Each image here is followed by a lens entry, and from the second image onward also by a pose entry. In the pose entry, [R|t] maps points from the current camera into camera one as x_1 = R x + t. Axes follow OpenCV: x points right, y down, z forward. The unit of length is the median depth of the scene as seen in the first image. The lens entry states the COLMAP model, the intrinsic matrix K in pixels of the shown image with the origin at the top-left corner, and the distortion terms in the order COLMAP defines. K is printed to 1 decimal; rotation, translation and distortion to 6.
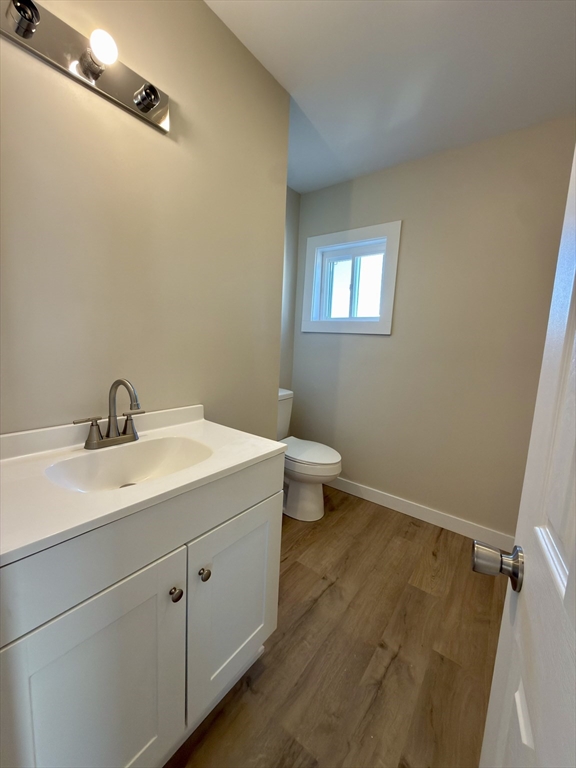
lens RADIAL K [[307.3, 0, 287.9], [0, 307.3, 383.3], [0, 0, 1]] dist [-0.000188, 0.000621]
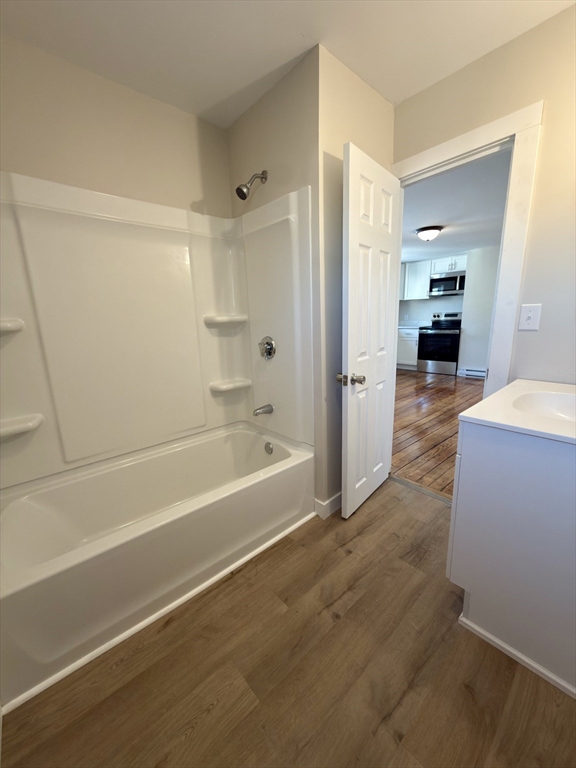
lens RADIAL K [[307.3, 0, 286.4], [0, 307.3, 384.7], [0, 0, 1]] dist [-0.000188, 0.000621]
pose [[-0.980490, -0.053433, 0.189165, 0.315124], [0.015938, 0.937566, 0.347443, -0.223589], [-0.195920, 0.343680, -0.918422, 1.687101]]
